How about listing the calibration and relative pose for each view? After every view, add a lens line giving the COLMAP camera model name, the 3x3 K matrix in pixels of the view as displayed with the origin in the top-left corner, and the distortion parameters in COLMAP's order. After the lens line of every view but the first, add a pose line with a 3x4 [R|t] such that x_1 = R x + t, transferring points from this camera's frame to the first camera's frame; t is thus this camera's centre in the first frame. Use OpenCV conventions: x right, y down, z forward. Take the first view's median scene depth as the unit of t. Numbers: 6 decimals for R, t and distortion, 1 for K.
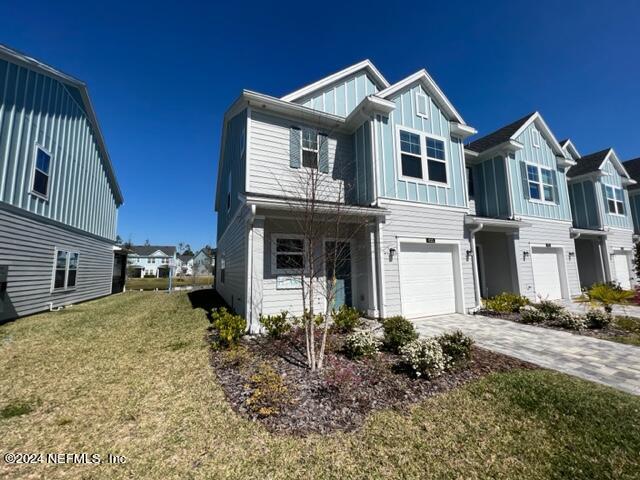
lens RADIAL K [[254.9, 0, 320.0], [0, 254.9, 240.0], [0, 0, 1]] dist [0.000546, -0.000031]
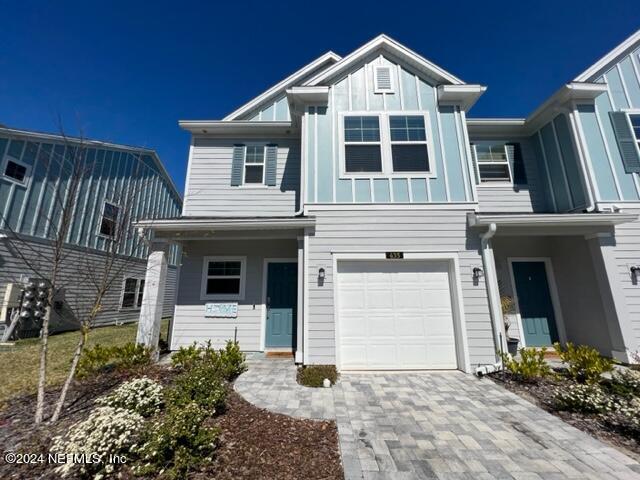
lens RADIAL K [[254.9, 0, 320.0], [0, 254.9, 240.0], [0, 0, 1]] dist [0.000546, -0.000031]
pose [[0.906337, -0.076485, -0.415576, 0.521145], [0.037554, 0.994170, -0.101070, 0.022008], [0.420884, 0.075997, 0.903926, 0.274943]]
